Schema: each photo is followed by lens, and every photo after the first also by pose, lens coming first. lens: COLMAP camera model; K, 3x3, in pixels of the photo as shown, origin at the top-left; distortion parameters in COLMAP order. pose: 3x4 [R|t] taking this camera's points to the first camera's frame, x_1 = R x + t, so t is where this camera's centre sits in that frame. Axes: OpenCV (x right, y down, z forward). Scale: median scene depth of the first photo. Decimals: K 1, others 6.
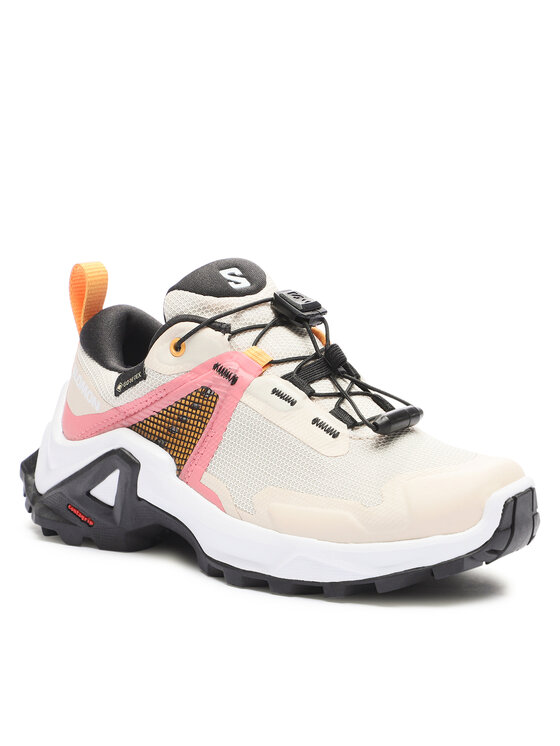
lens RADIAL K [[2198.2, 0, 280.2], [0, 2198.2, 373.1], [0, 0, 1]] dist [0.529832, 0.000000]
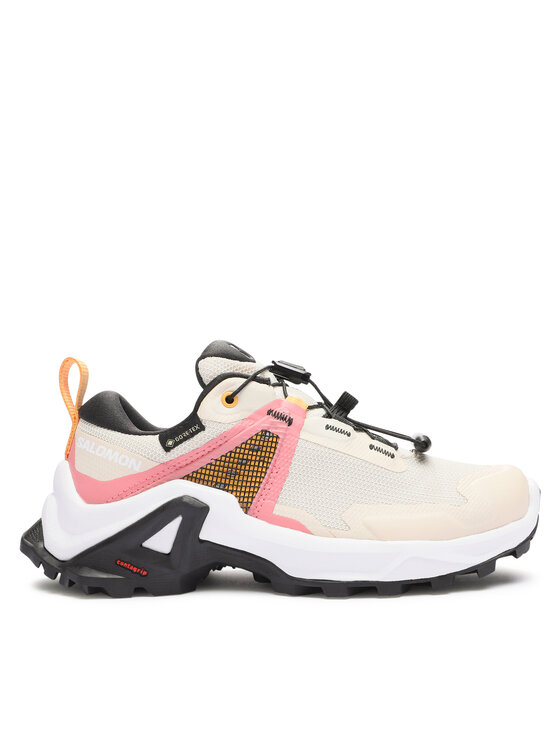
lens RADIAL K [[874.2, 0, 279.7], [0, 874.2, 373.4], [0, 0, 1]] dist [-0.064257, 0.000000]
pose [[0.831040, -0.010829, 0.556108, -0.276636], [0.127623, 0.976849, -0.171696, 0.055829], [-0.541374, 0.213658, 0.813182, 0.618424]]
